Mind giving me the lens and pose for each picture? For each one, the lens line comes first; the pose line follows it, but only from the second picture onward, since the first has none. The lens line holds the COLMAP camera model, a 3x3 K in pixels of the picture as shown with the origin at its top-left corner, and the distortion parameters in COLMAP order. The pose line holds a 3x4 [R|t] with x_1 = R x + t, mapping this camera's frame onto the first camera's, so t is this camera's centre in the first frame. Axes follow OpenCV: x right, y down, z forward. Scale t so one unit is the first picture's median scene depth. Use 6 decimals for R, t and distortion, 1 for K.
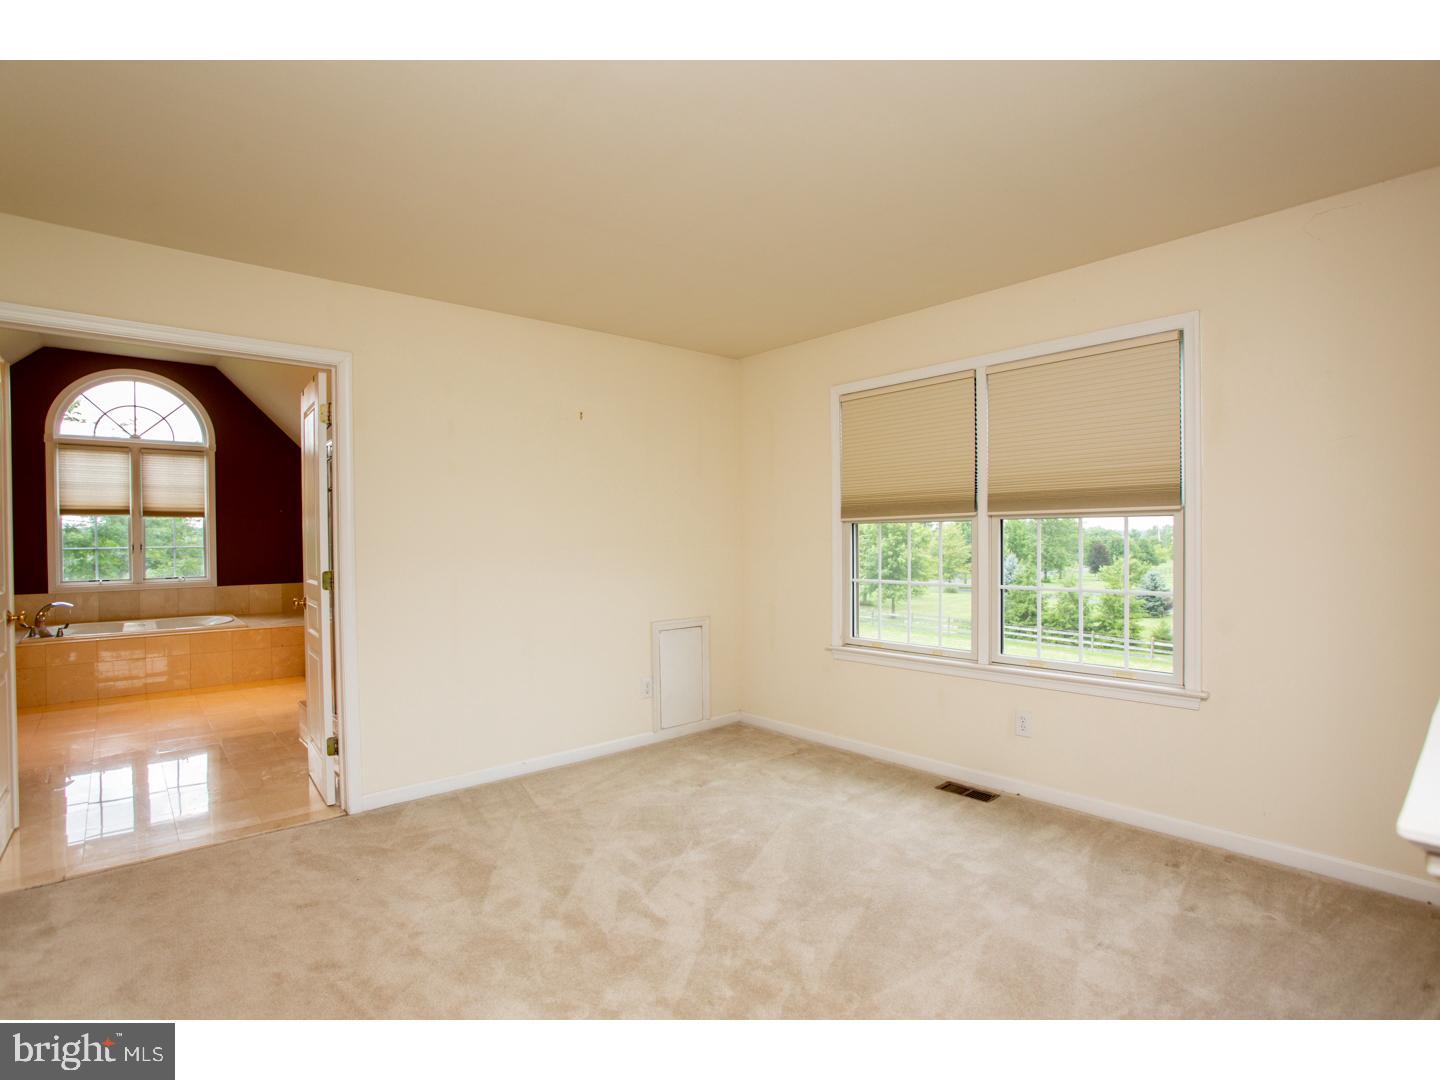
lens RADIAL K [[715.8, 0, 713.6], [0, 715.8, 543.1], [0, 0, 1]] dist [-0.073860, 0.038048]
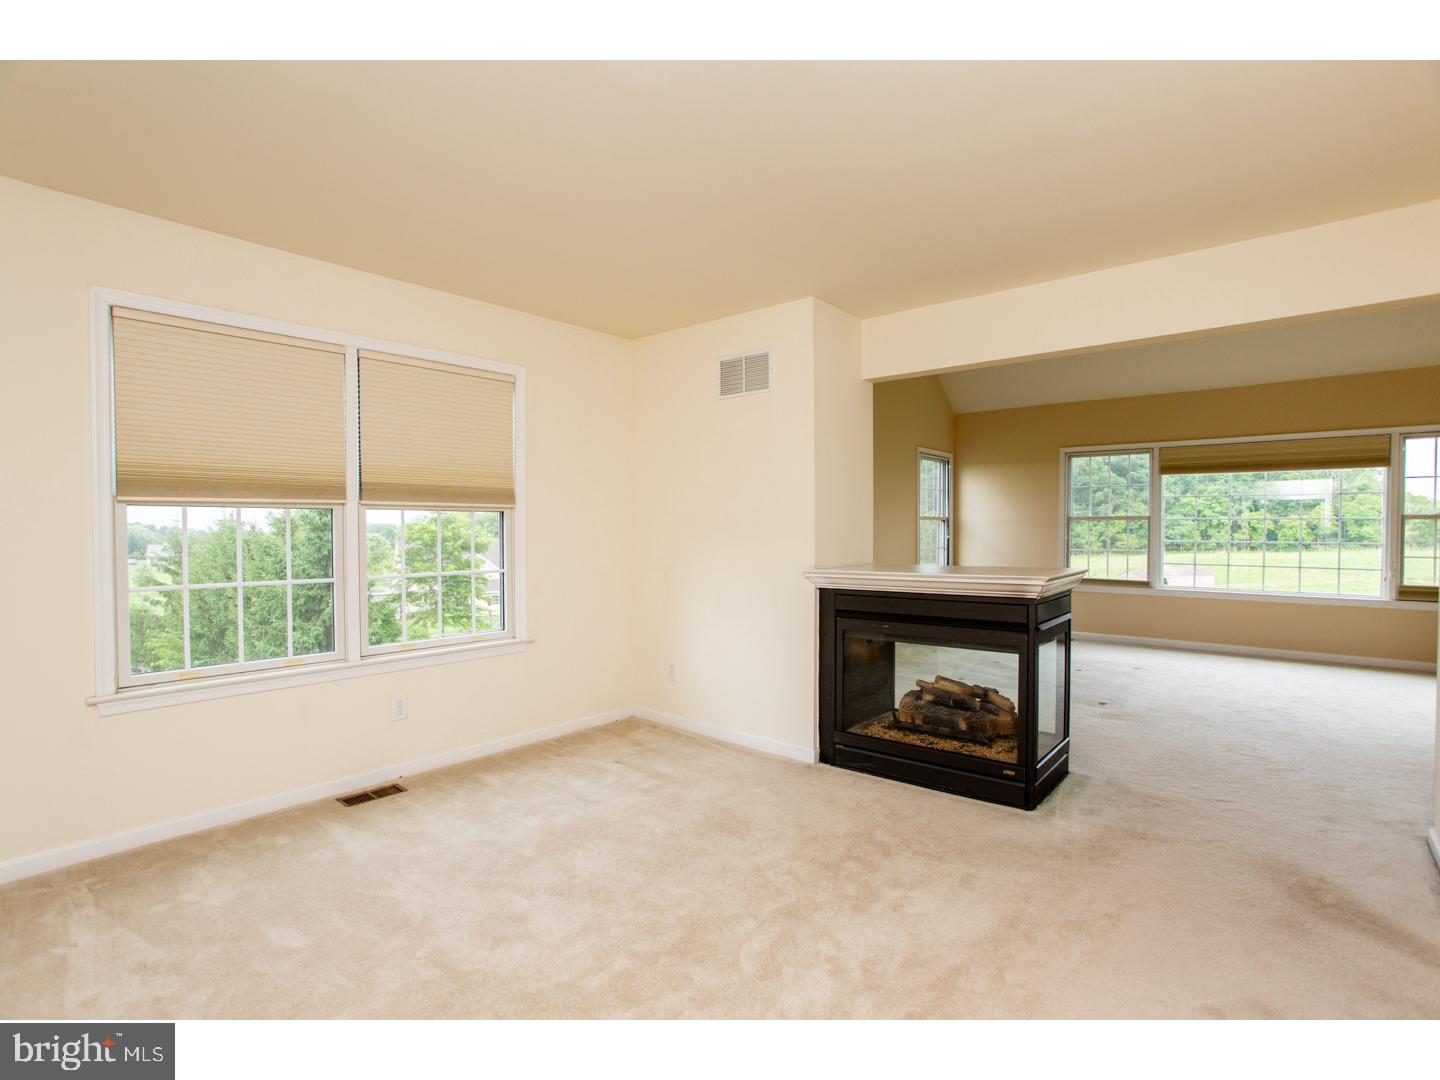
lens RADIAL K [[715.8, 0, 713.6], [0, 715.8, 543.1], [0, 0, 1]] dist [-0.073860, 0.038048]
pose [[-0.133188, -0.013302, 0.991002, -0.622571], [0.008054, 0.999862, 0.014503, 0.003425], [-0.991058, 0.009913, -0.133063, 0.655739]]
